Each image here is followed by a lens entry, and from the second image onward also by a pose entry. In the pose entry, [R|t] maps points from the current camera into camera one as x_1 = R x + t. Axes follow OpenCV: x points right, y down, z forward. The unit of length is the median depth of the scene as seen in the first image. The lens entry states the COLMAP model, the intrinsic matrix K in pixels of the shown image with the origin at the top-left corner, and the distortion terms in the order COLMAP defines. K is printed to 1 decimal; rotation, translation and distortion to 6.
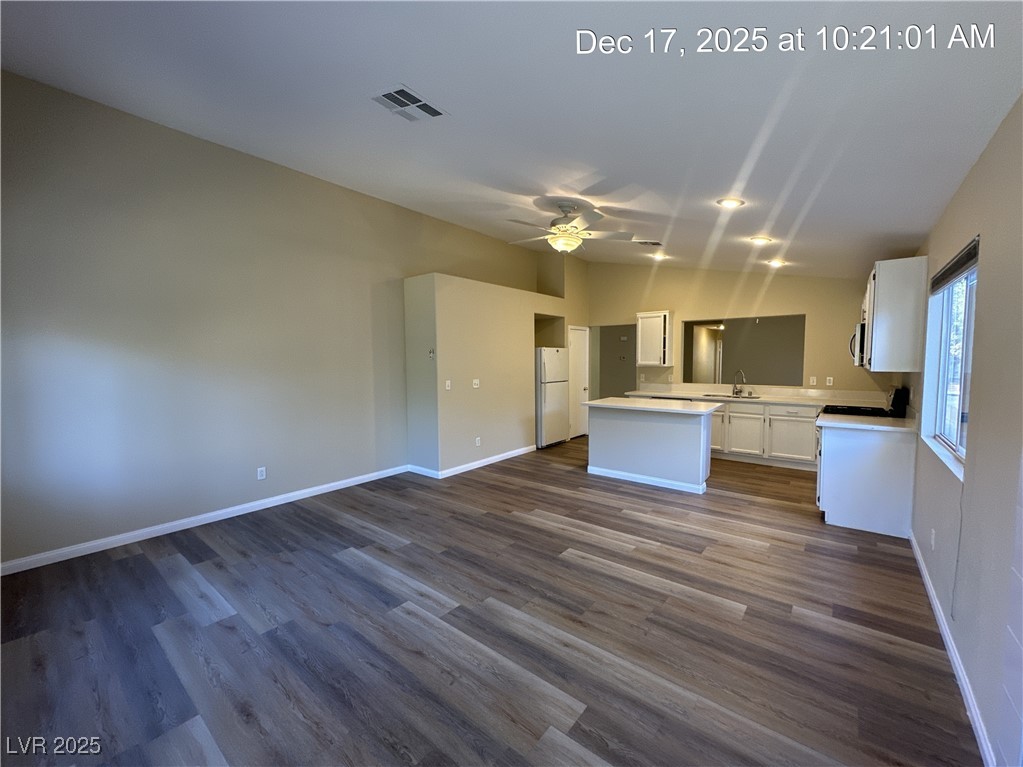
lens RADIAL K [[414.8, 0, 513.0], [0, 414.8, 384.5], [0, 0, 1]] dist [0.000771, -0.000069]
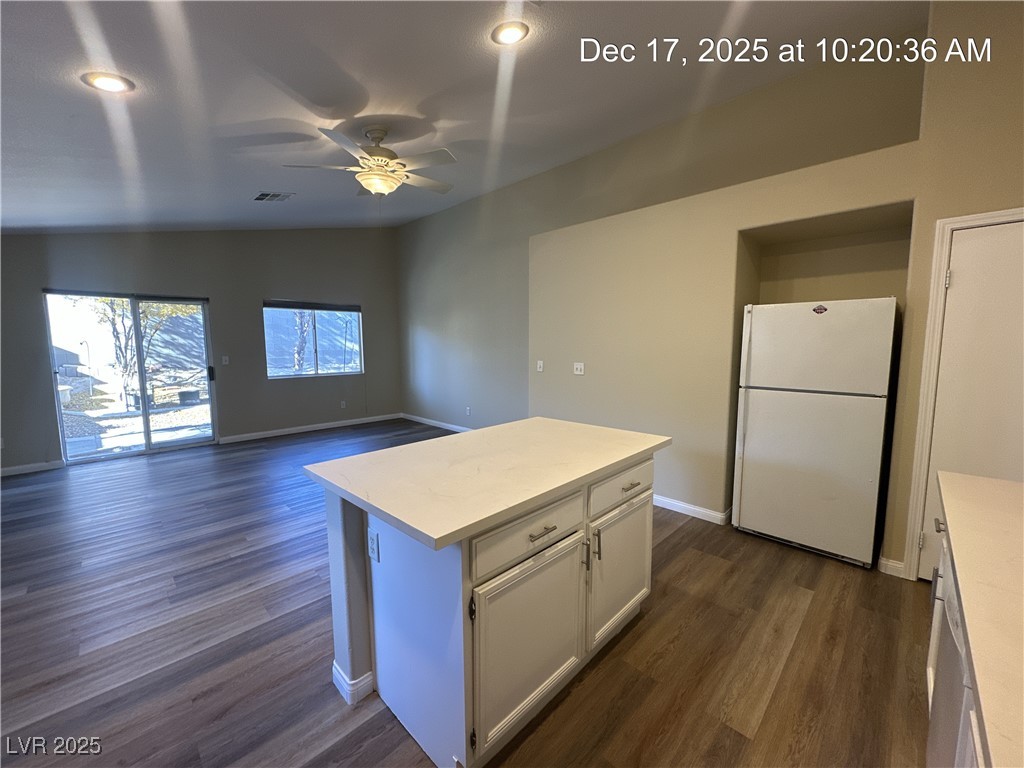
lens RADIAL K [[407.2, 0, 512.0], [0, 407.2, 384.0], [0, 0, 1]] dist [-0.001226, 0.000309]
pose [[-0.101320, 0.108384, -0.988932, 0.784795], [-0.058888, 0.991651, 0.114715, -0.062446], [0.993109, 0.069859, -0.094092, 1.185269]]
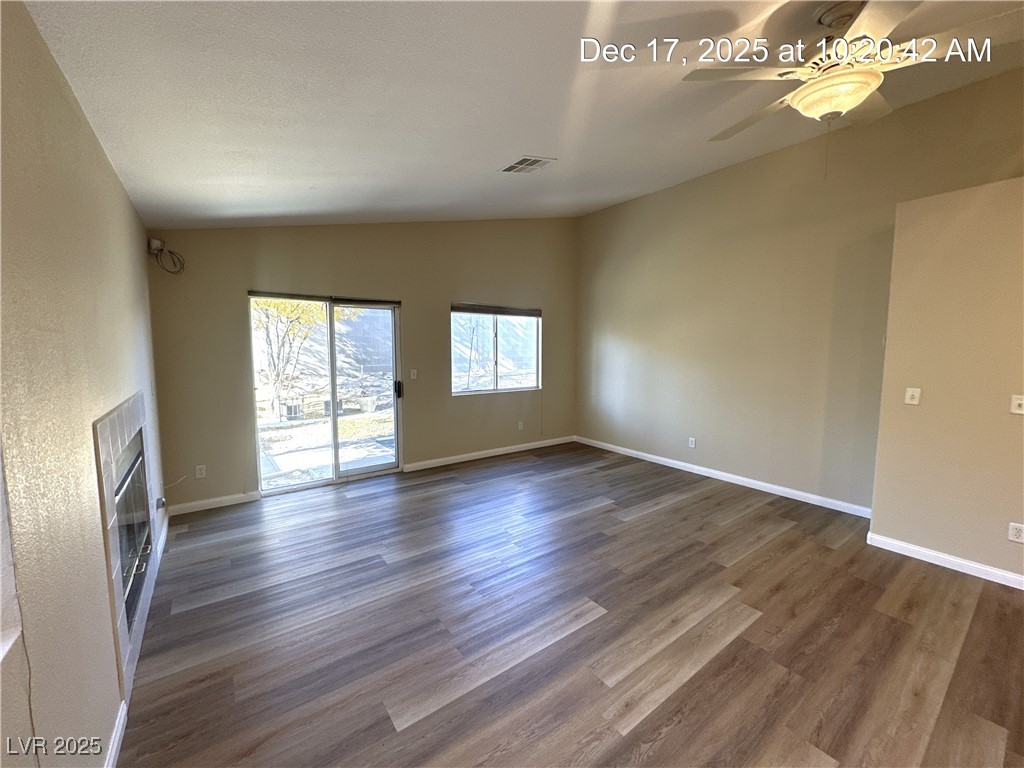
lens RADIAL K [[407.2, 0, 512.0], [0, 407.2, 384.0], [0, 0, 1]] dist [-0.001226, 0.000309]
pose [[-0.252861, 0.091018, -0.963212, 0.594519], [-0.063201, 0.991885, 0.110319, -0.047626], [0.965436, 0.088771, -0.245057, 0.703433]]
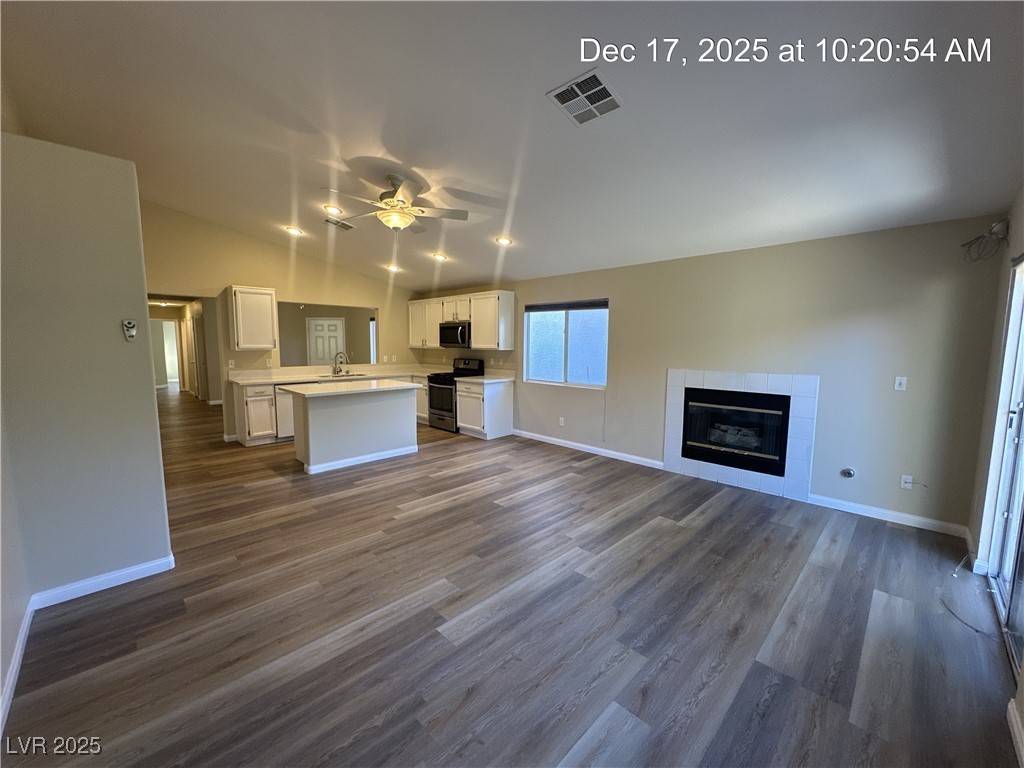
lens RADIAL K [[407.2, 0, 512.0], [0, 407.2, 384.0], [0, 0, 1]] dist [-0.001226, 0.000309]
pose [[0.107472, -0.096960, 0.989469, -0.708229], [0.055062, 0.994286, 0.091452, -0.033302], [-0.992682, 0.044653, 0.112196, 0.574348]]
